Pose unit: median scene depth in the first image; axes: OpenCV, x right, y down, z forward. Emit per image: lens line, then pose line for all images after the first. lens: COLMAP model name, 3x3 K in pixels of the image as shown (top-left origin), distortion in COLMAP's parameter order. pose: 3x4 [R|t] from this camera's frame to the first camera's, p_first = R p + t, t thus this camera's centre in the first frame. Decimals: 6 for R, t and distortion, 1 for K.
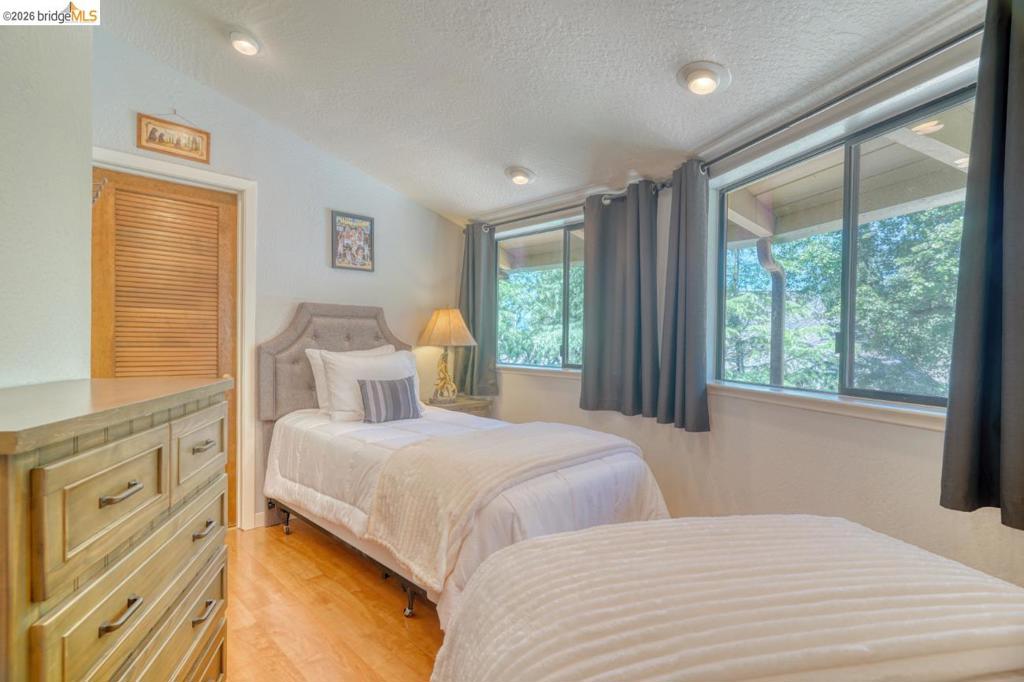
lens RADIAL K [[491.1, 0, 513.7], [0, 491.1, 350.7], [0, 0, 1]] dist [-0.003885, 0.000522]
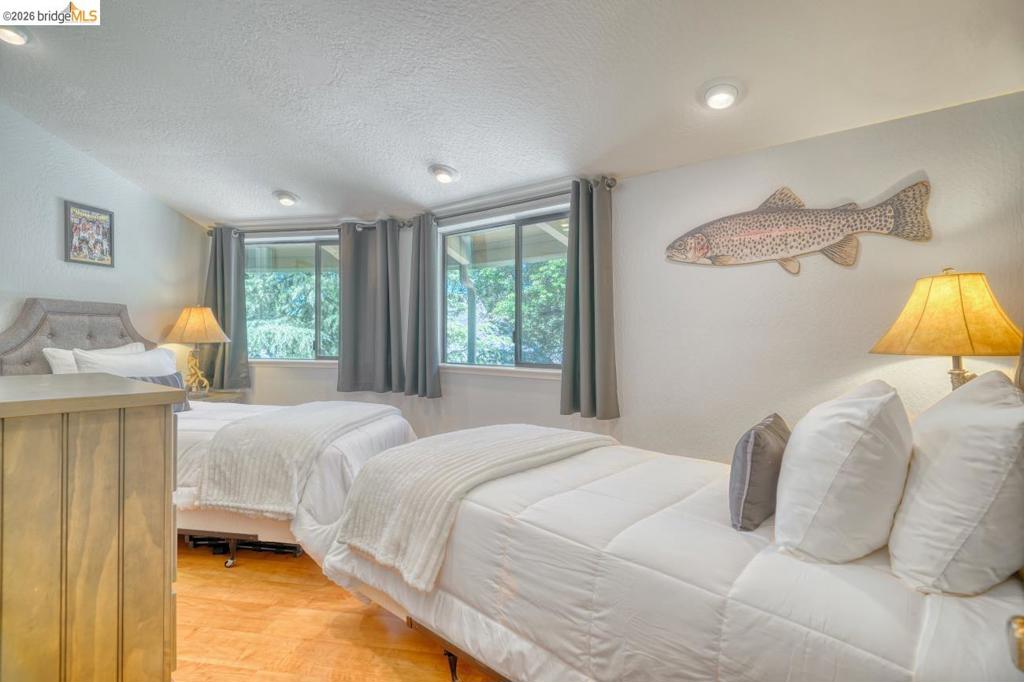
lens RADIAL K [[496.3, 0, 514.7], [0, 496.3, 334.4], [0, 0, 1]] dist [-0.003787, -0.000249]
pose [[0.805384, -0.006213, 0.592721, -0.243757], [0.019099, 0.999698, -0.015473, 0.001639], [-0.592445, 0.023782, 0.805259, -0.270134]]
